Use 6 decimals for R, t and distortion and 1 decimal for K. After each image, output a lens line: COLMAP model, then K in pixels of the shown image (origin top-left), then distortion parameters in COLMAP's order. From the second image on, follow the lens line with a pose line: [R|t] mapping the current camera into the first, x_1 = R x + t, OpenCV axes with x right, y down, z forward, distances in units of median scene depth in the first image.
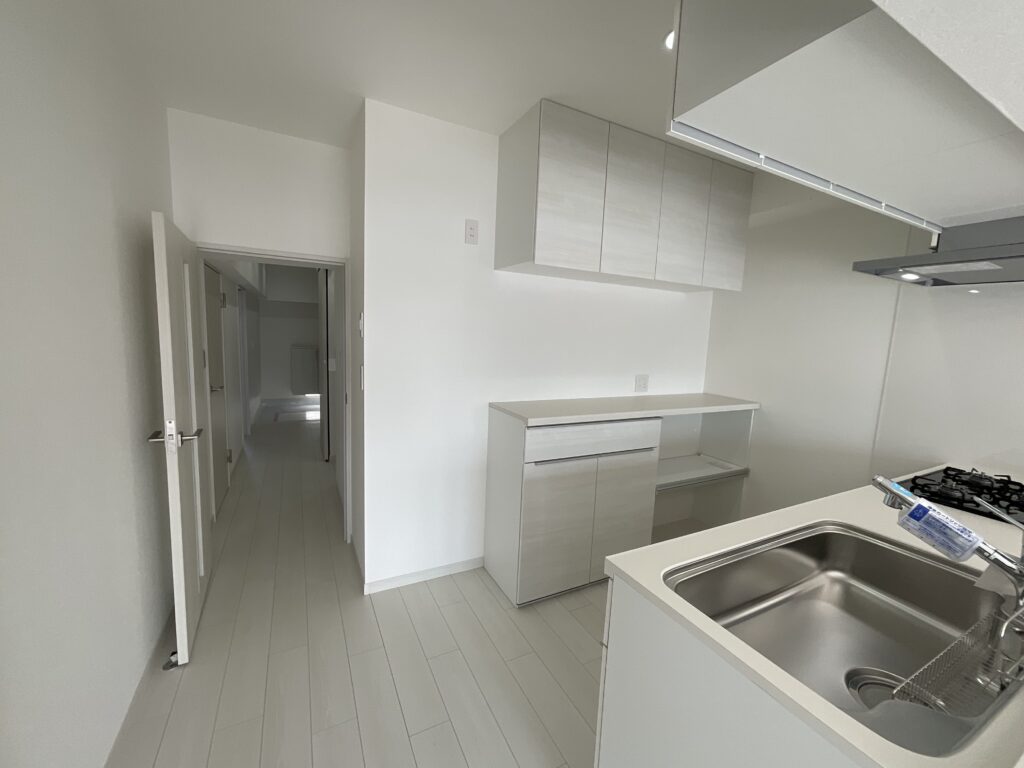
lens RADIAL K [[413.7, 0, 512.4], [0, 413.7, 381.7], [0, 0, 1]] dist [0.001040, 0.000252]
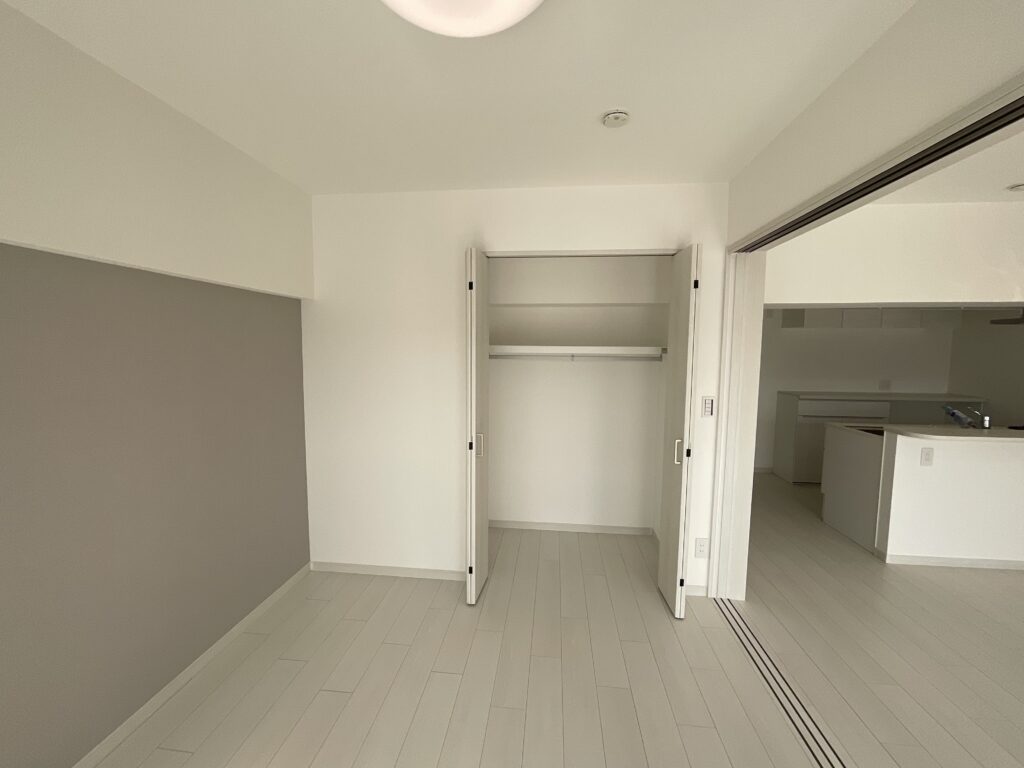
lens RADIAL K [[413.7, 0, 512.1], [0, 413.7, 392.3], [0, 0, 1]] dist [0.001040, 0.000252]
pose [[0.829434, 0.020015, -0.558247, -0.003978], [-0.037602, 0.999092, -0.020047, 0.254601], [0.557338, 0.037619, 0.829433, -2.501946]]
